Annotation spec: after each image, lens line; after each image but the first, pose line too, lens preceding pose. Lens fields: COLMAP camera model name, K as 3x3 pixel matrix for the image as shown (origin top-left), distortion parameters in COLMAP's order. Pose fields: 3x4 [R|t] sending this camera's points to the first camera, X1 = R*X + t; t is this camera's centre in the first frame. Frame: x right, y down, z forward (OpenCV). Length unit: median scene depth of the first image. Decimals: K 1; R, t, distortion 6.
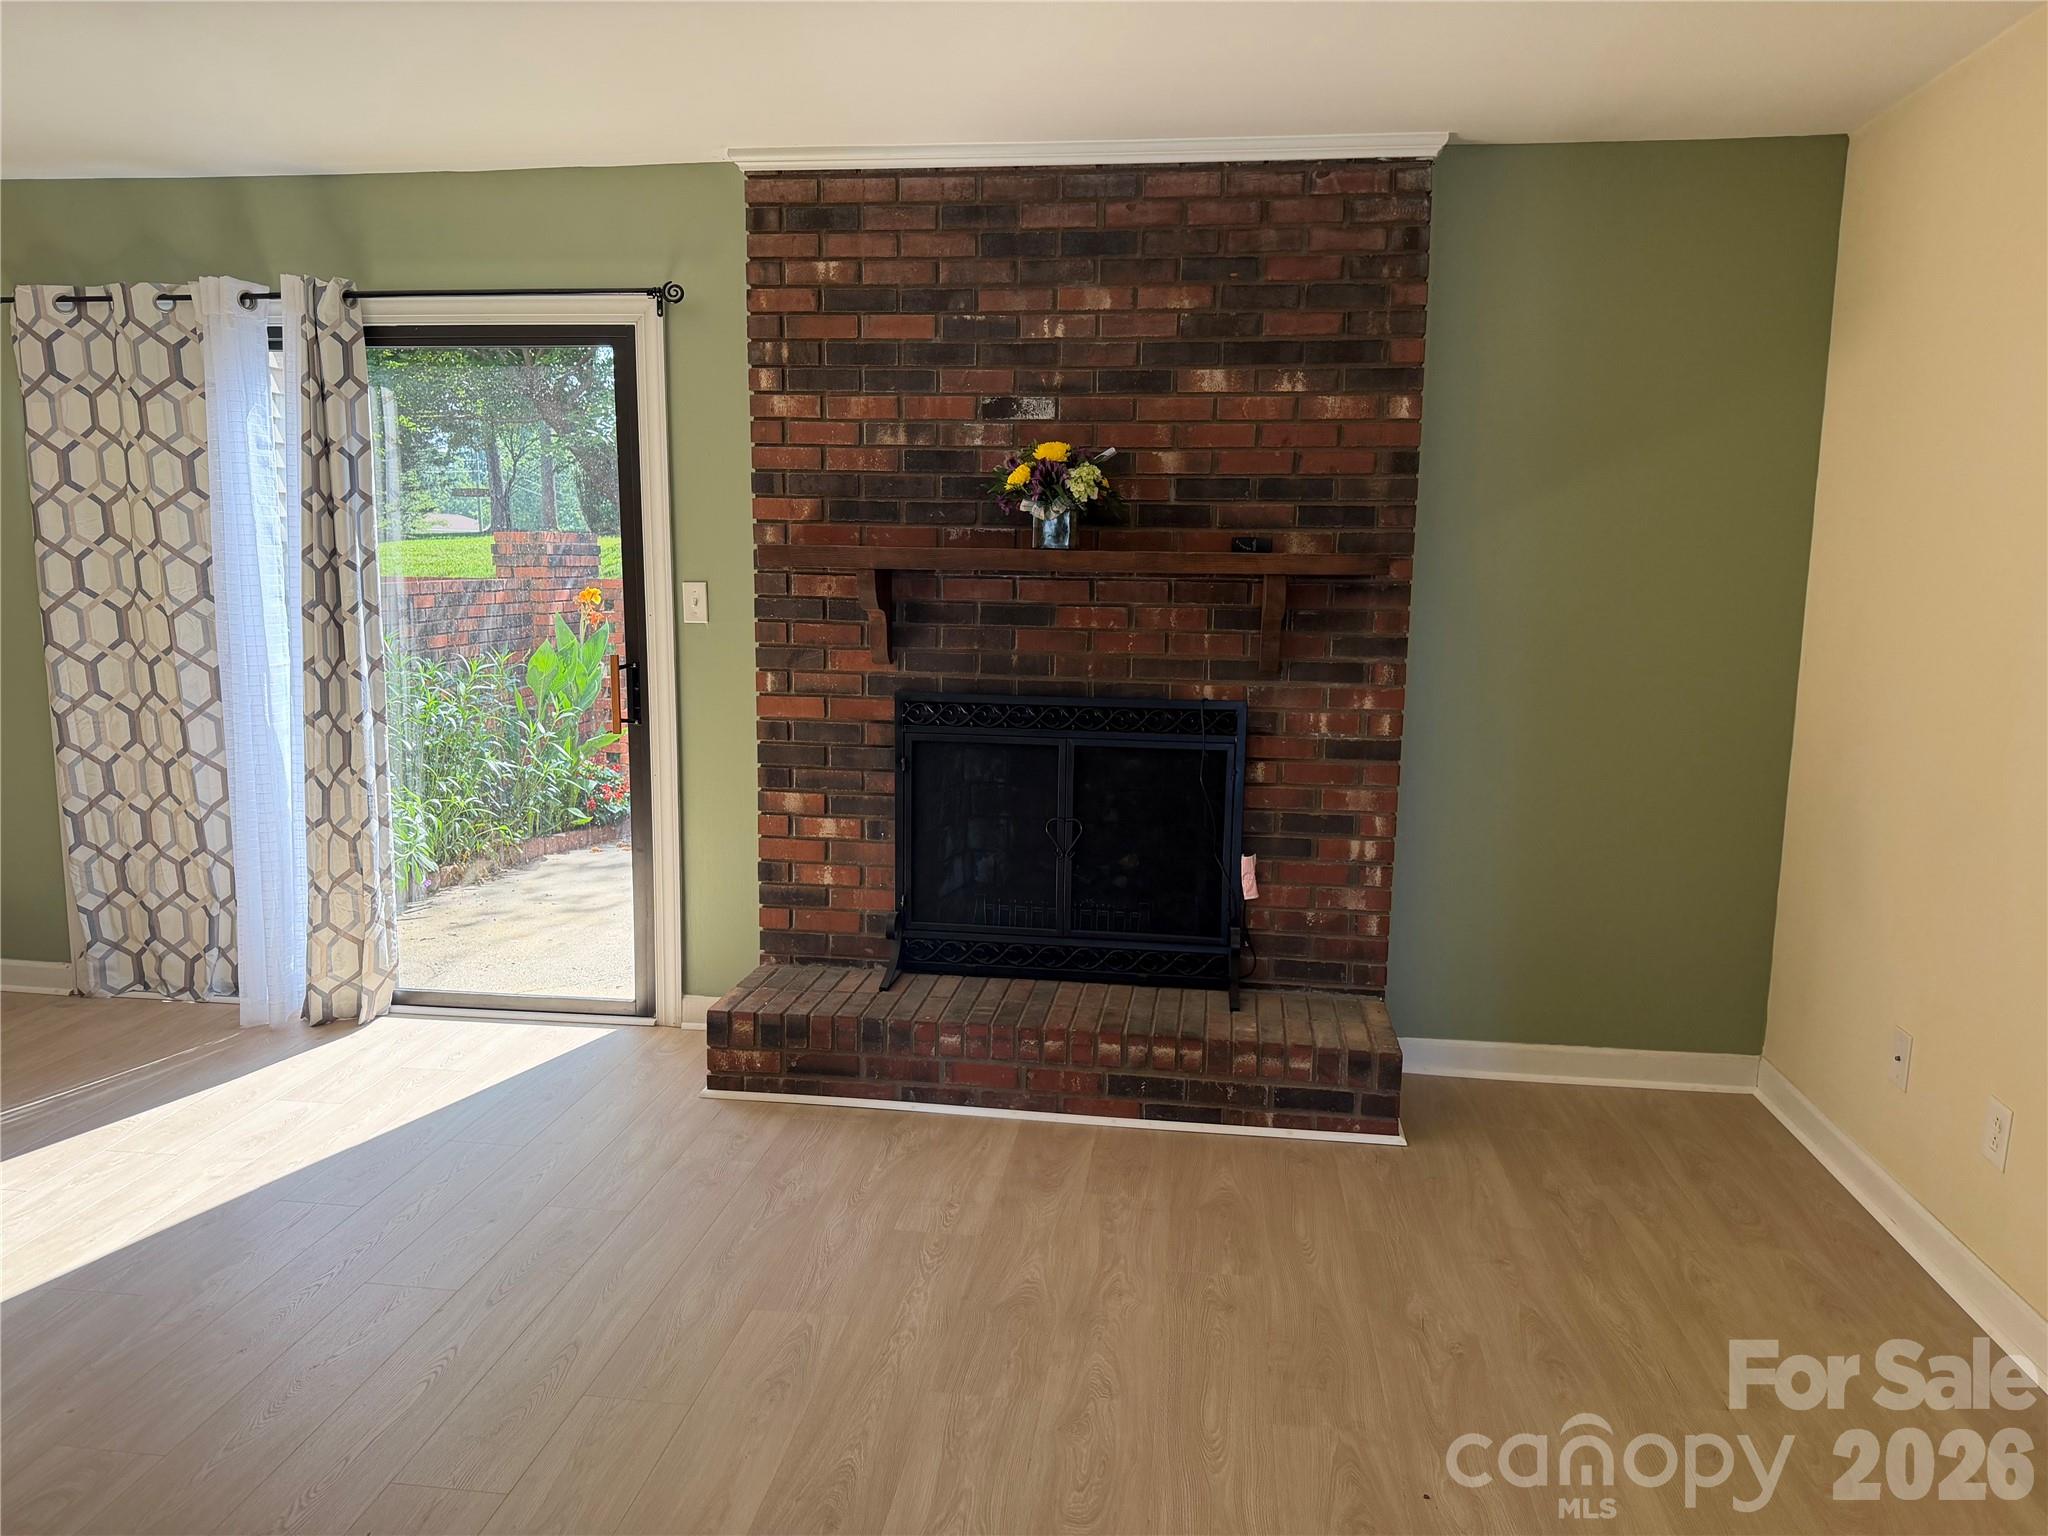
lens RADIAL K [[1437.7, 0, 1021.0], [0, 1437.7, 776.6], [0, 0, 1]] dist [0.063751, -0.096123]
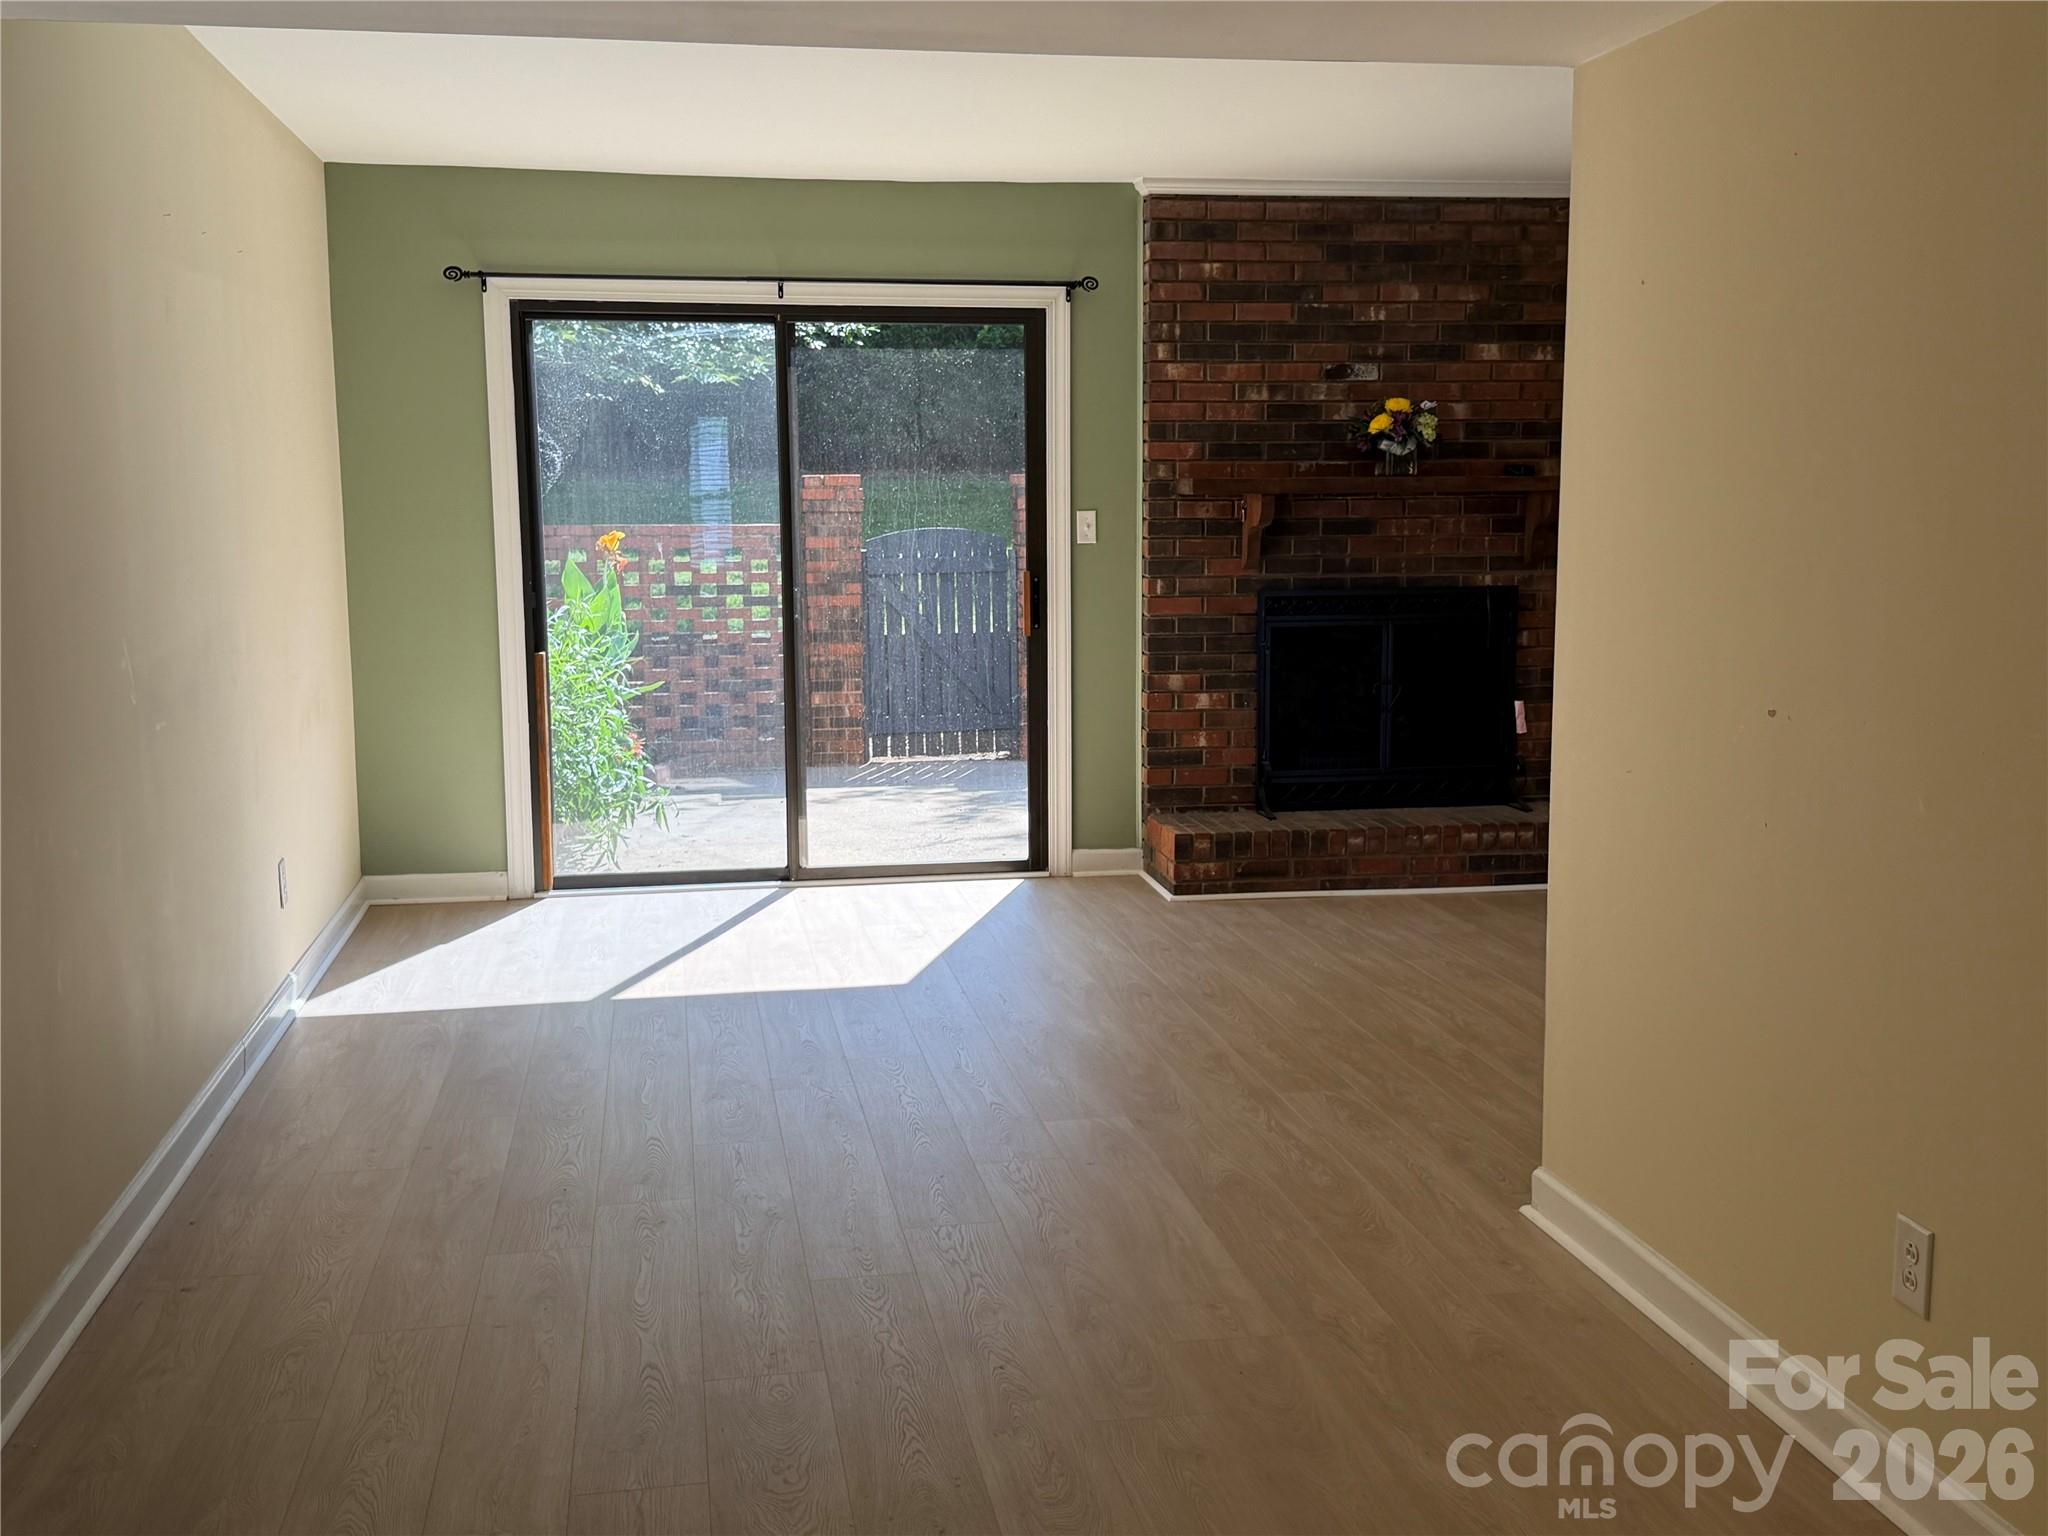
lens RADIAL K [[2082.3, 0, 976.3], [0, 2082.3, 767.9], [0, 0, 1]] dist [0.076757, 0.000000]
pose [[0.957480, -0.056919, 0.282828, -0.910610], [0.065447, 0.997639, -0.020790, 0.128566], [-0.280977, 0.038416, 0.958945, -0.752405]]
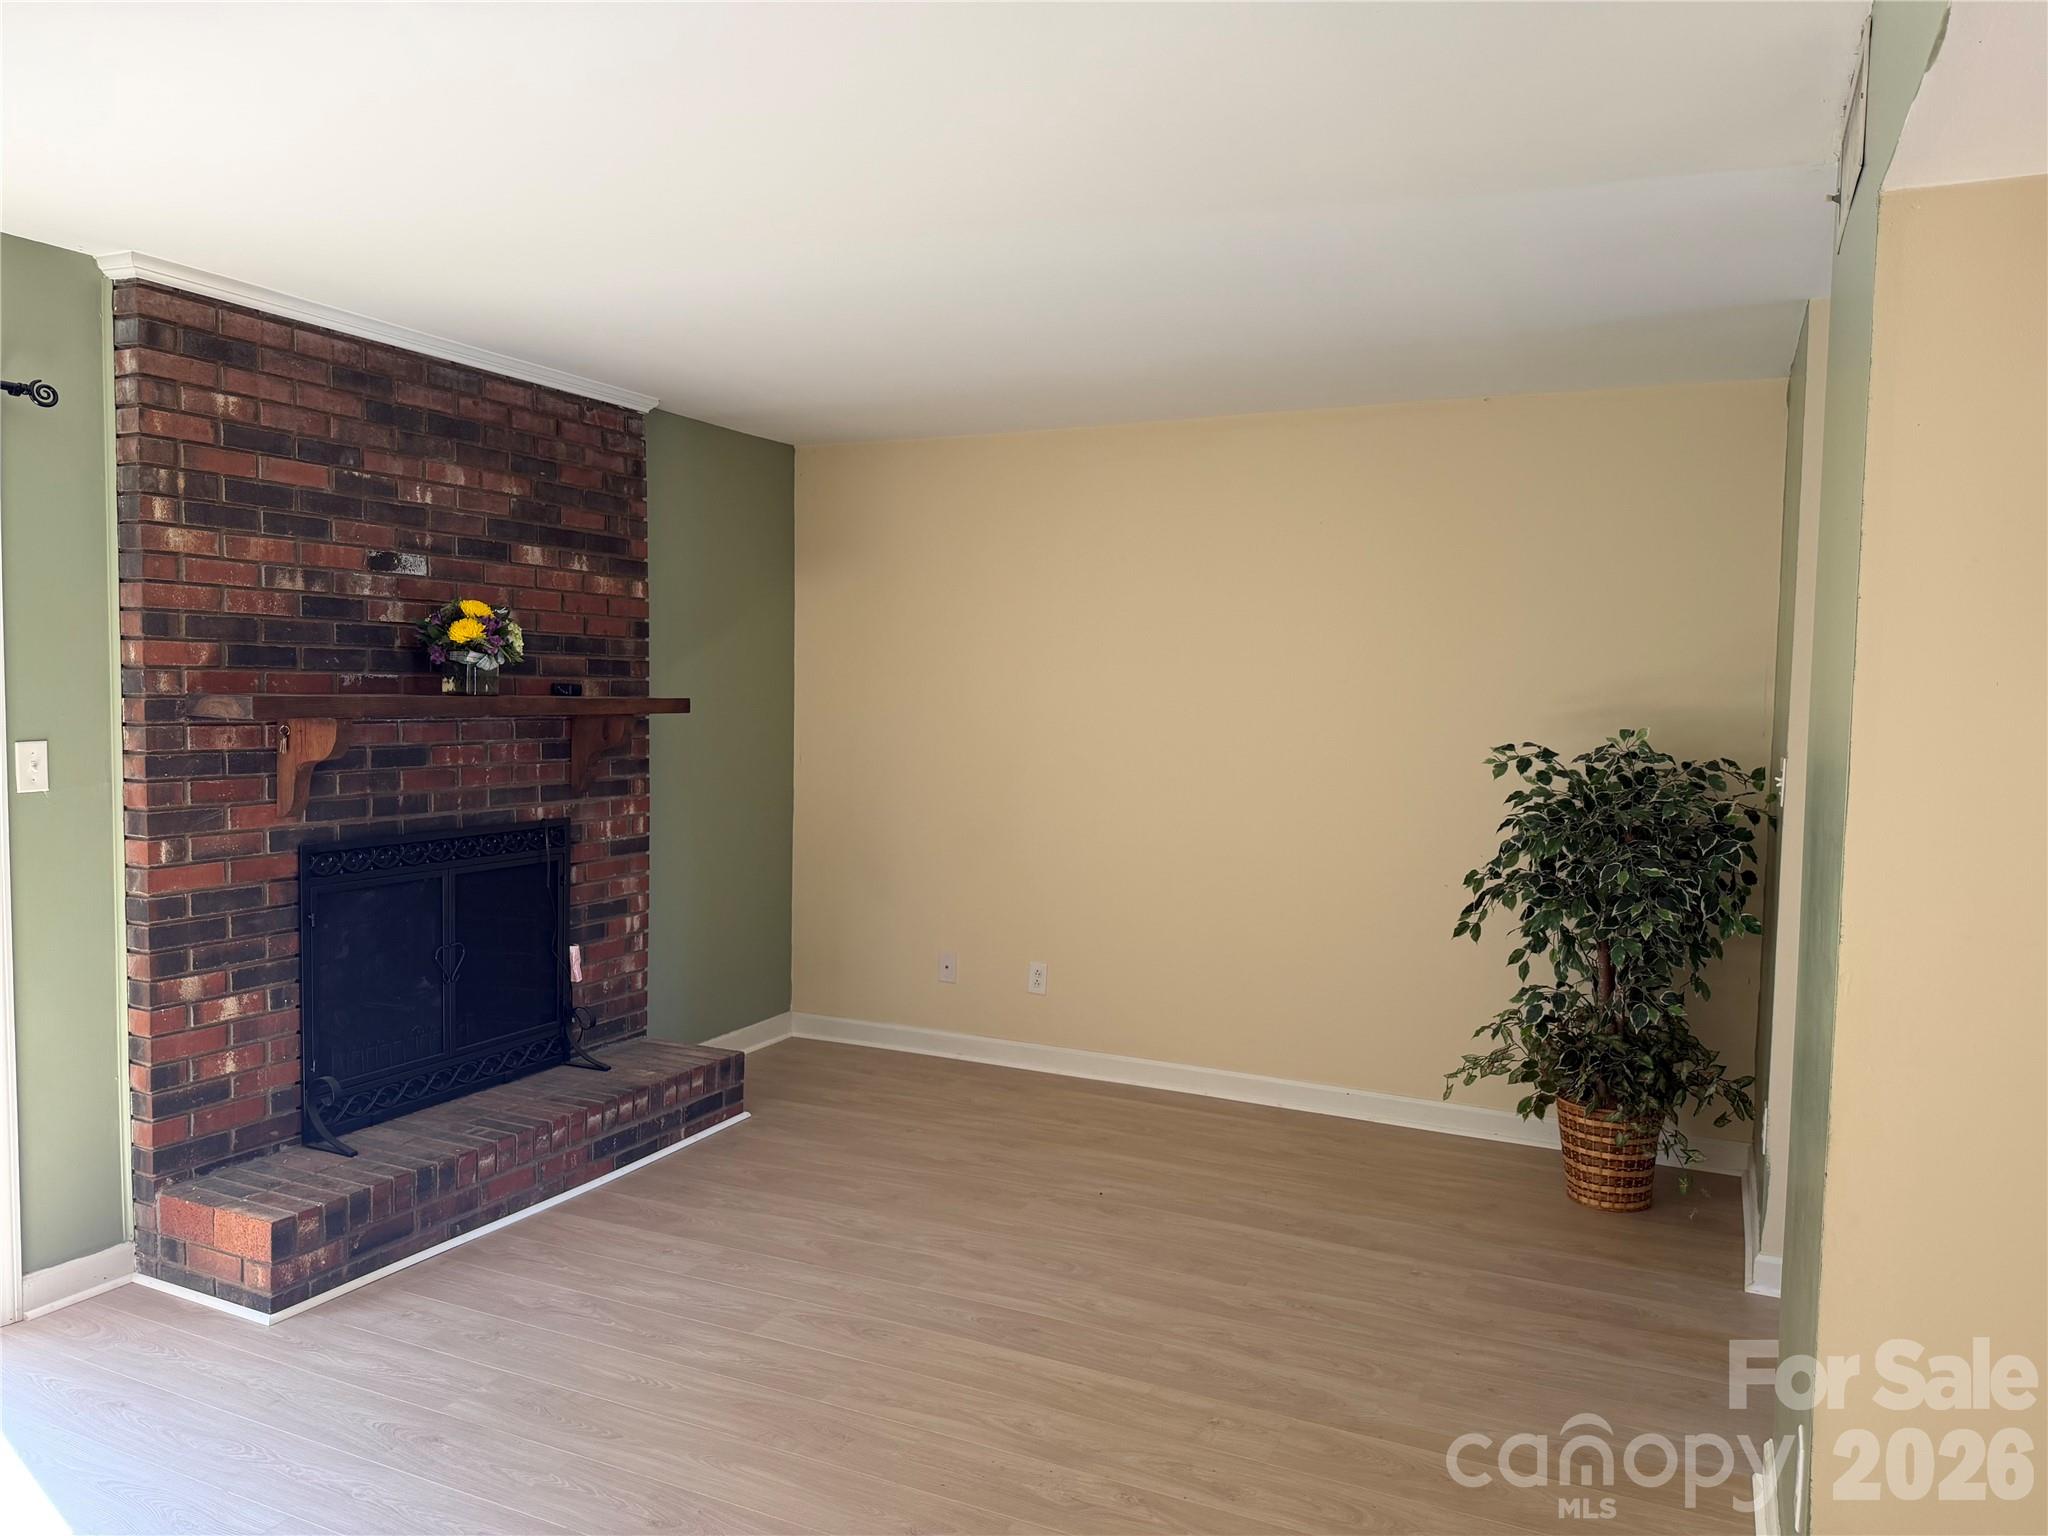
lens RADIAL K [[1437.7, 0, 1038.5], [0, 1437.7, 762.0], [0, 0, 1]] dist [0.063751, -0.096123]
pose [[0.297141, -0.057959, 0.953073, -0.893289], [0.145083, 0.989307, 0.014930, -0.059659], [-0.943747, 0.133839, 0.302373, 0.255962]]
